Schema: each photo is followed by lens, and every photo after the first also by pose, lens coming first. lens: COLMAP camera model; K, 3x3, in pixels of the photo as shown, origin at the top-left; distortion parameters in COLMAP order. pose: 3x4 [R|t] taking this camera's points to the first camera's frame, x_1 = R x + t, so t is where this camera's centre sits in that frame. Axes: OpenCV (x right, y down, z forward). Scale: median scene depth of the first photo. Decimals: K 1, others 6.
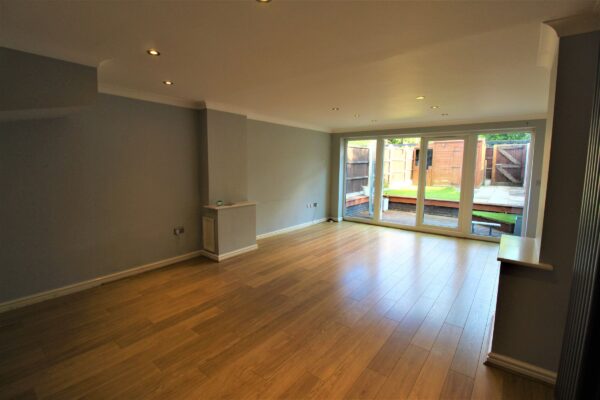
lens RADIAL K [[279.9, 0, 299.3], [0, 279.9, 199.0], [0, 0, 1]] dist [-0.014222, -0.004693]
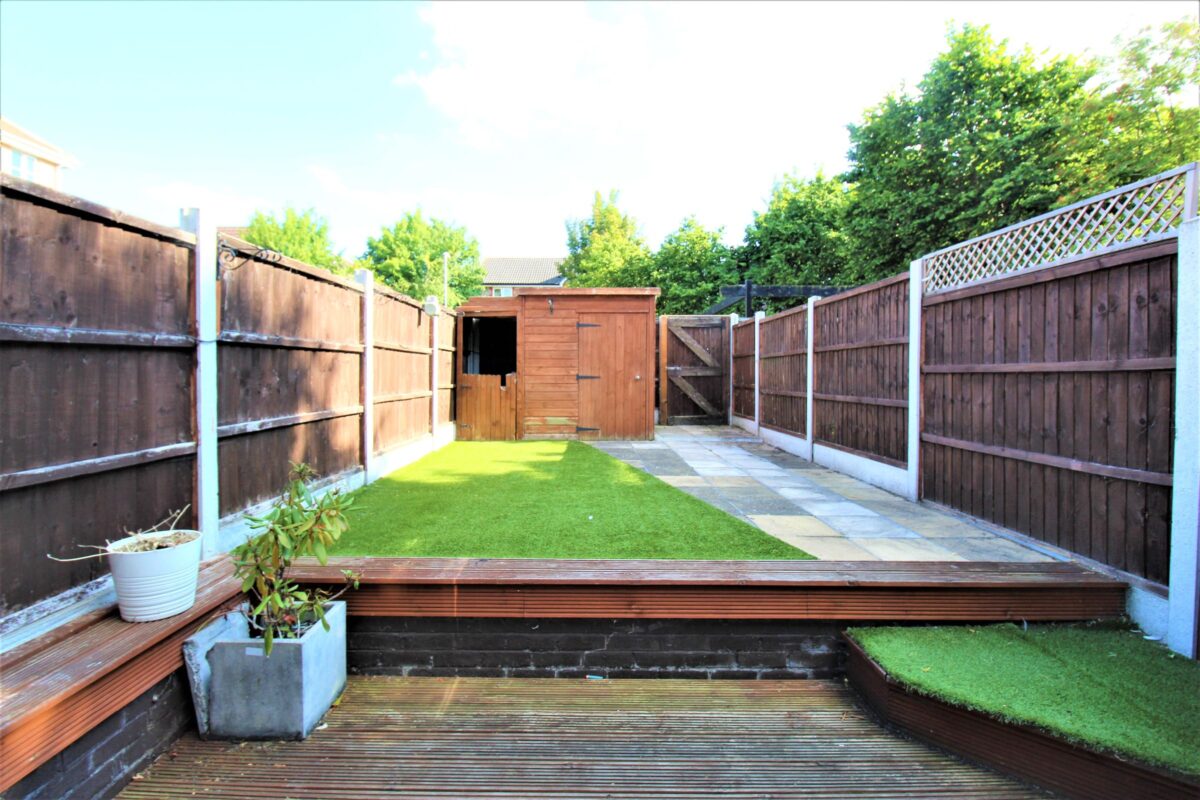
lens RADIAL K [[559.7, 0, 593.8], [0, 559.7, 389.7], [0, 0, 1]] dist [-0.014222, -0.004693]
pose [[0.784143, -0.019197, 0.620284, 0.174192], [0.078289, 0.994596, -0.068190, -0.054221], [-0.615623, 0.102032, 0.781408, 0.494341]]
